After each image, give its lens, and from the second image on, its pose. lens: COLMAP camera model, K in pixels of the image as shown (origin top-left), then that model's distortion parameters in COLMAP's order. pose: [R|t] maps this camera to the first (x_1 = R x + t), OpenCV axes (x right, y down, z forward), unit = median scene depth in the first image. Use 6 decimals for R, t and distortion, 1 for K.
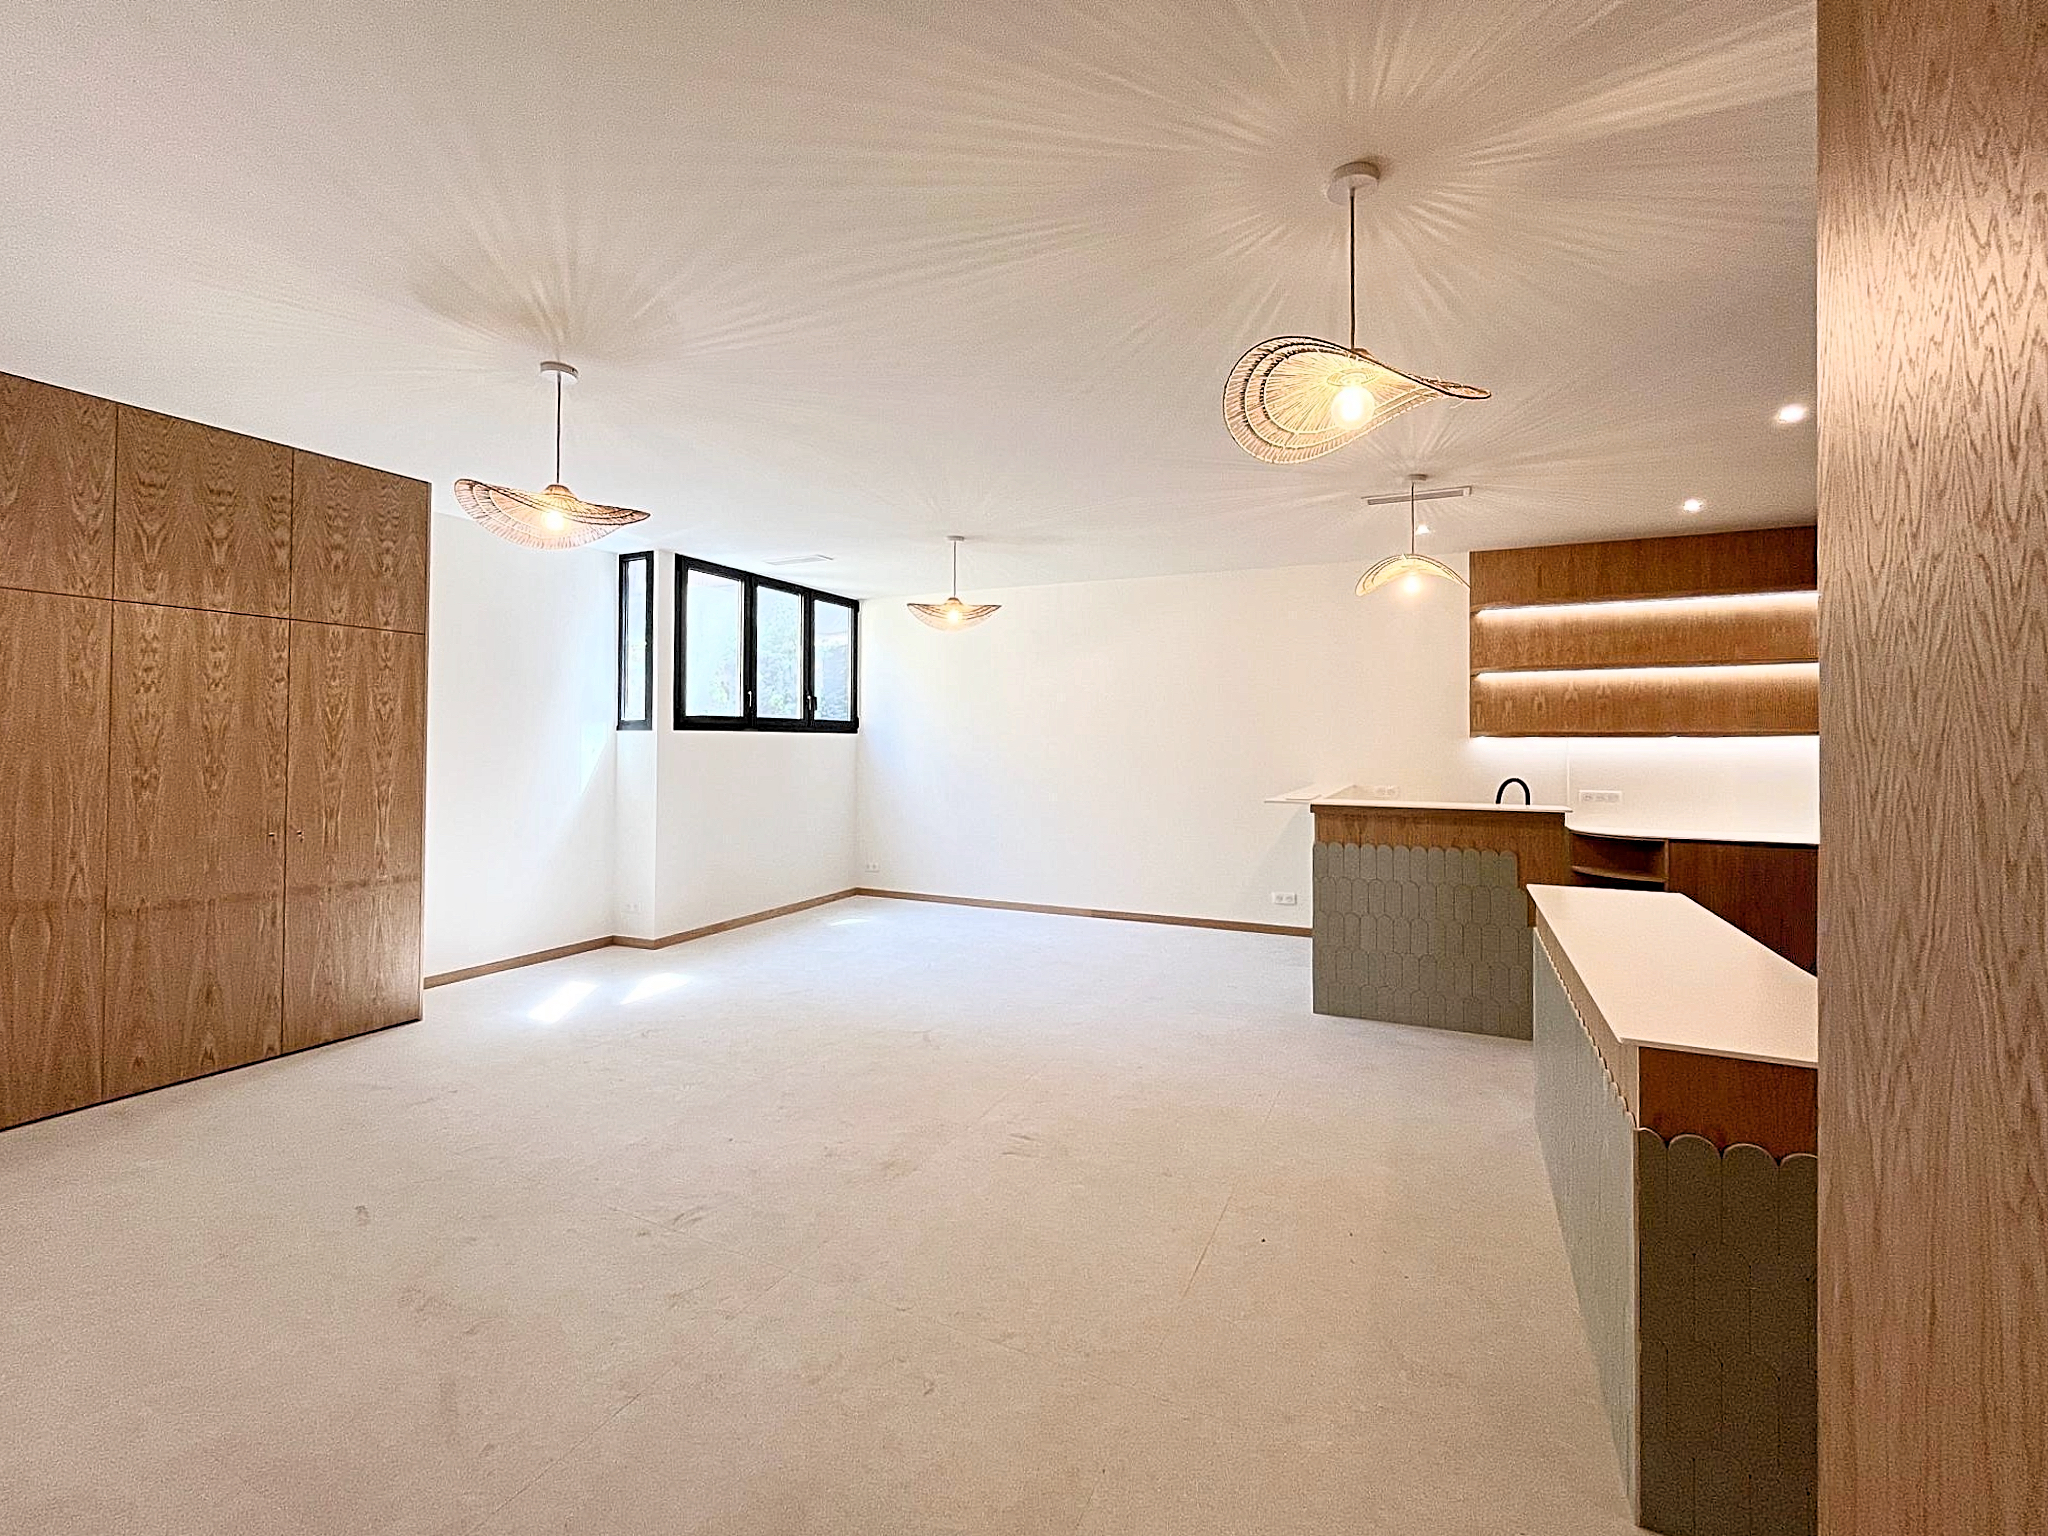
lens RADIAL K [[865.9, 0, 1021.8], [0, 865.9, 730.2], [0, 0, 1]] dist [-0.000262, 0.000045]
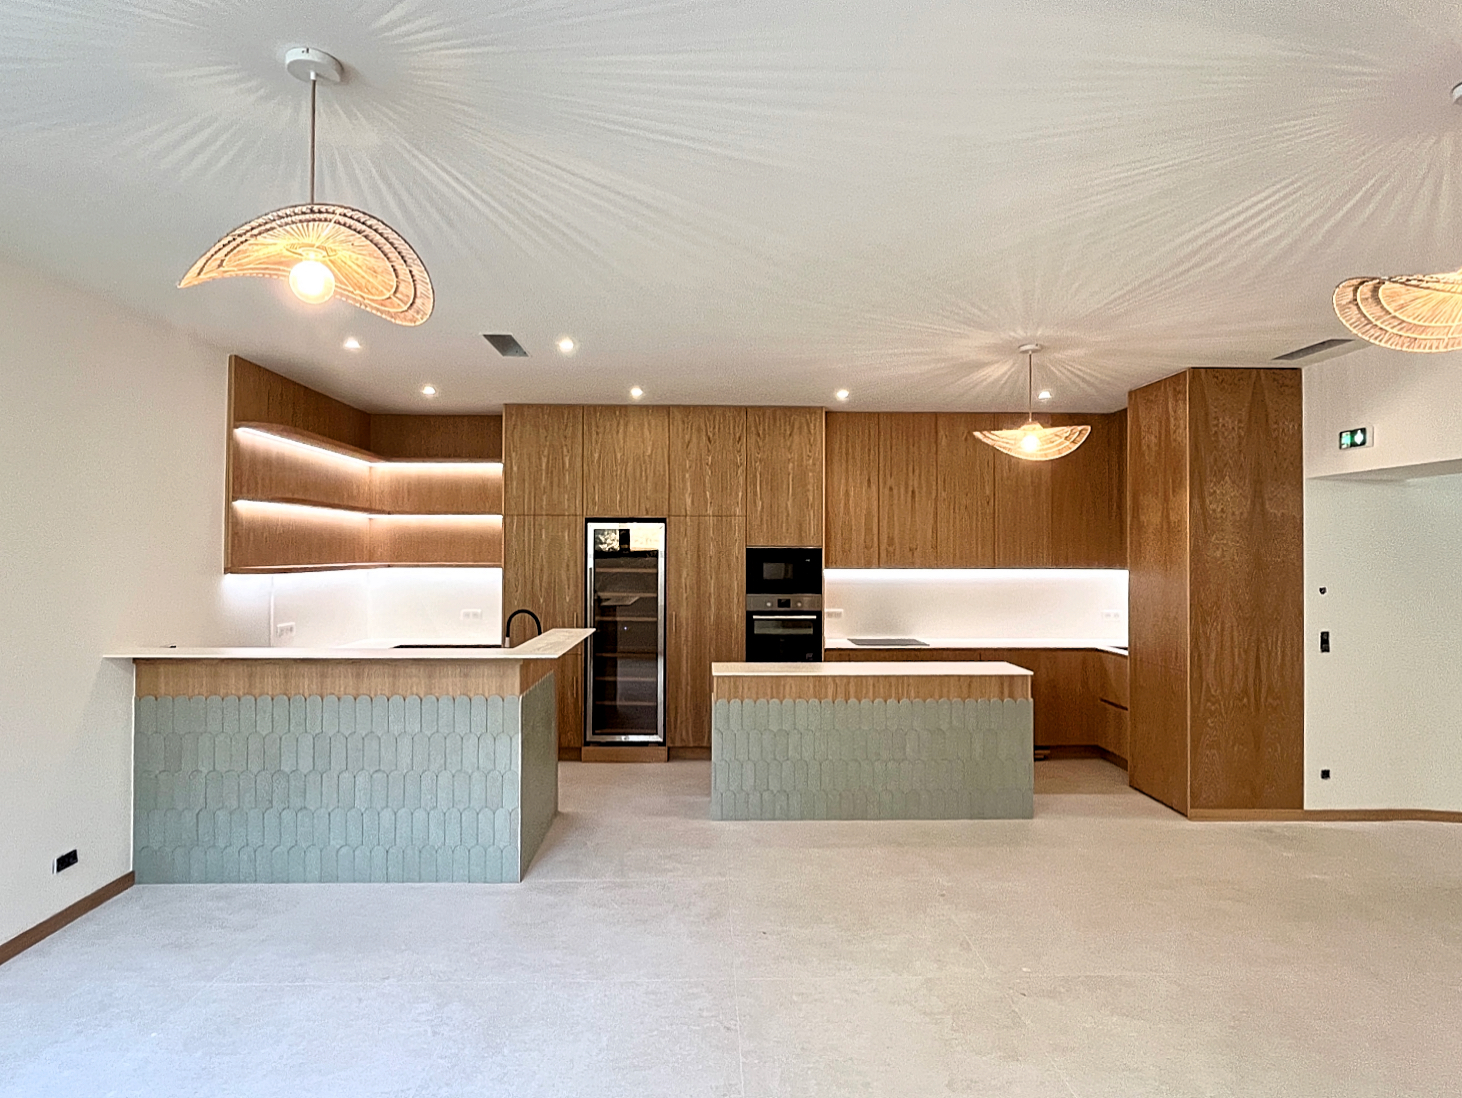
lens RADIAL K [[869.0, 0, 731.0], [0, 869.0, 549.0], [0, 0, 1]] dist [-0.002832, -0.001028]
pose [[-0.447550, -0.002998, 0.894254, -0.620265], [-0.018047, 0.999821, -0.005680, -0.026613], [-0.894077, -0.018680, -0.447524, 1.240307]]
